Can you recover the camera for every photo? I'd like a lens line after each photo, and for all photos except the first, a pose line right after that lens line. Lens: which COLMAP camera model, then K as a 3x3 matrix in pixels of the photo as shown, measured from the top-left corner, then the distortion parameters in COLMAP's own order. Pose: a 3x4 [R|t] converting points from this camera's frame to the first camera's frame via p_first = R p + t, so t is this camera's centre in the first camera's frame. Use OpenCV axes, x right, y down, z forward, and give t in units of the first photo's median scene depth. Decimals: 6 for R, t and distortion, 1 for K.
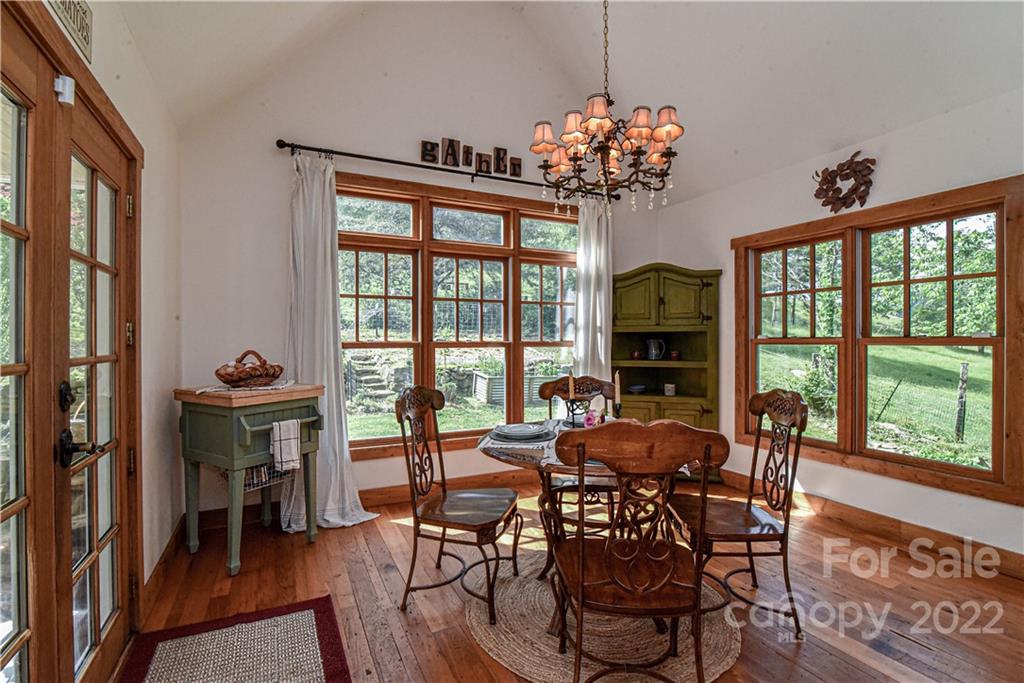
lens RADIAL K [[472.9, 0, 512.0], [0, 472.9, 341.5], [0, 0, 1]] dist [-0.015470, -0.000348]
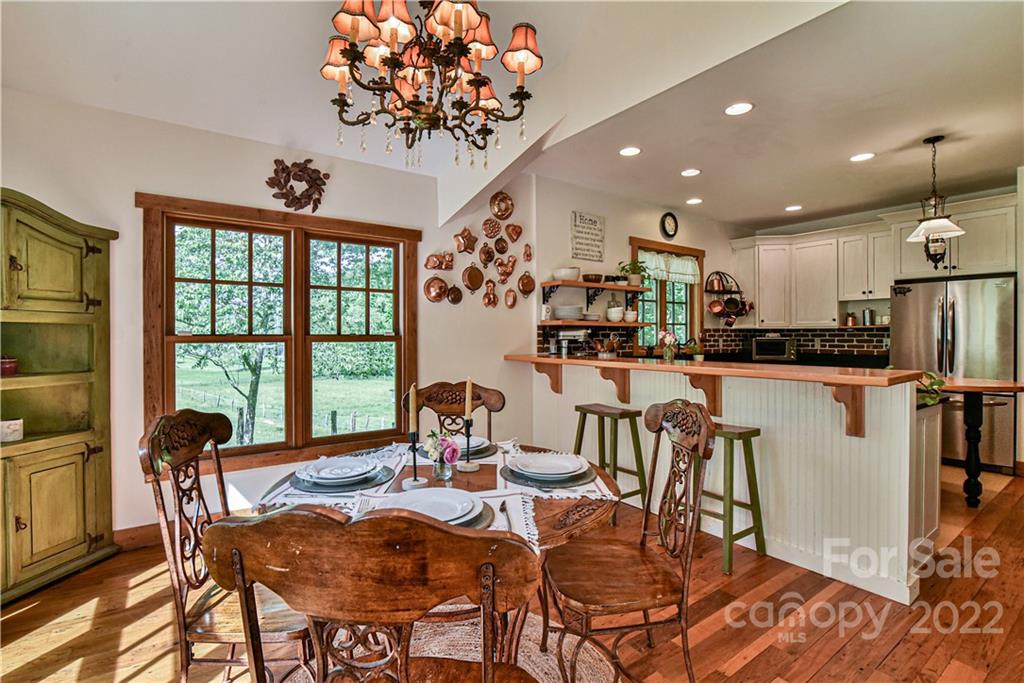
lens RADIAL K [[484.7, 0, 519.1], [0, 484.7, 339.2], [0, 0, 1]] dist [-0.010583, -0.000373]
pose [[-0.181894, -0.002586, 0.983315, -0.344281], [0.004400, 0.999984, 0.003444, -0.000610], [-0.983308, 0.004953, -0.181880, 0.601530]]
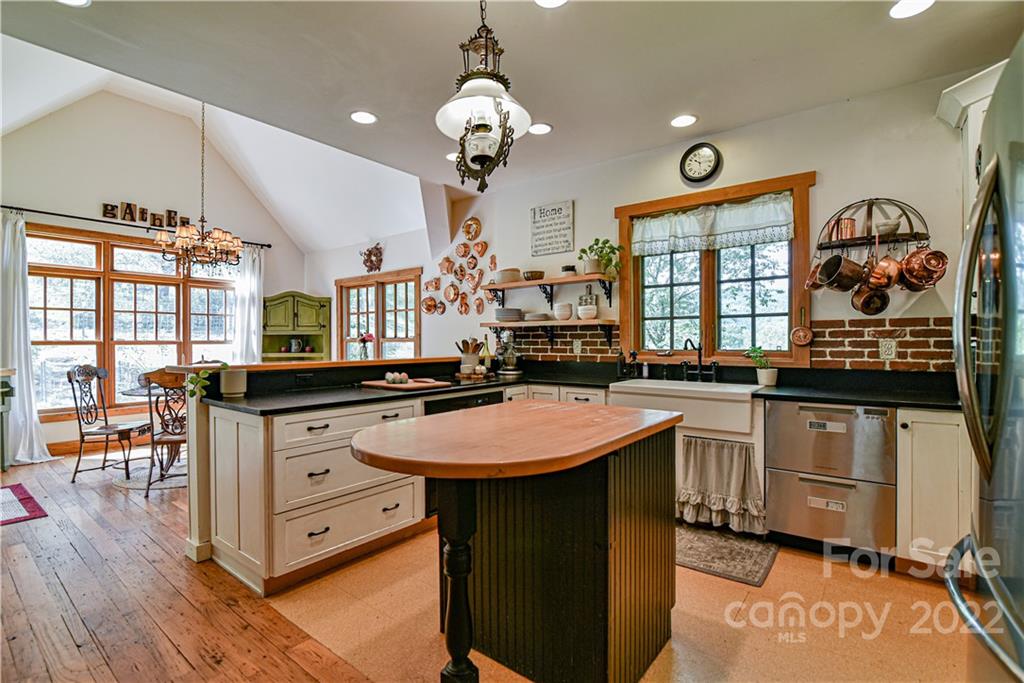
lens RADIAL K [[472.9, 0, 512.0], [0, 472.9, 341.5], [0, 0, 1]] dist [-0.015470, -0.000348]
pose [[0.900014, -0.000558, 0.435860, 0.311590], [0.002047, 0.999994, -0.002947, 0.010555], [-0.435855, 0.003544, 0.900010, -0.834187]]
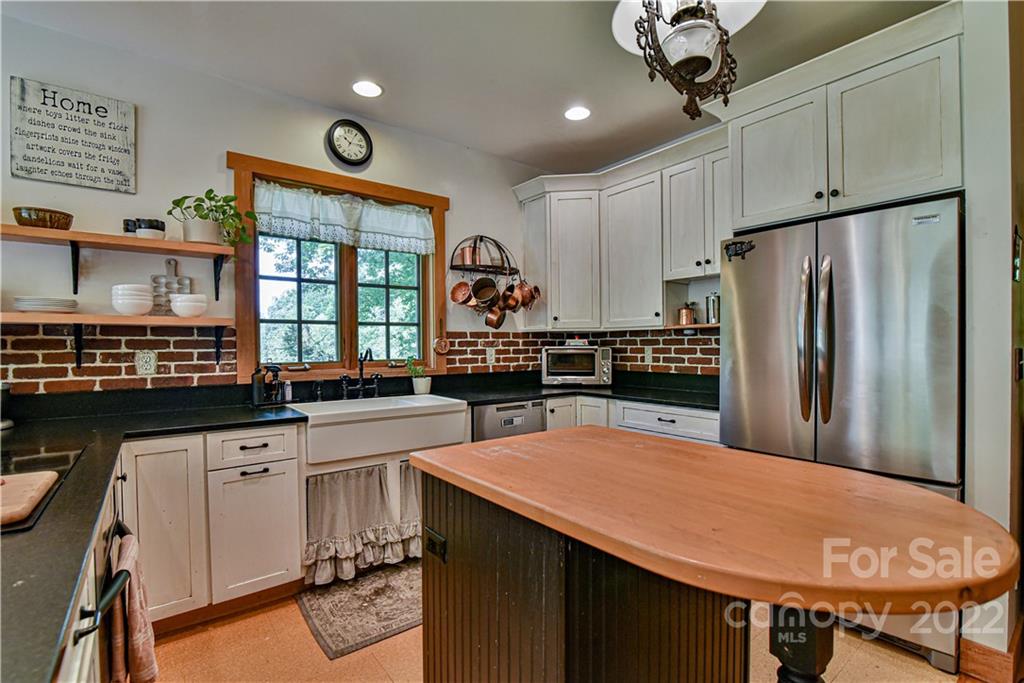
lens RADIAL K [[472.5, 0, 513.0], [0, 472.5, 349.1], [0, 0, 1]] dist [-0.022288, -0.000625]
pose [[-0.204846, -0.003622, 0.978788, 0.213498], [0.010053, 0.999933, 0.005804, 0.002494], [-0.978743, 0.011028, -0.204795, -0.250170]]
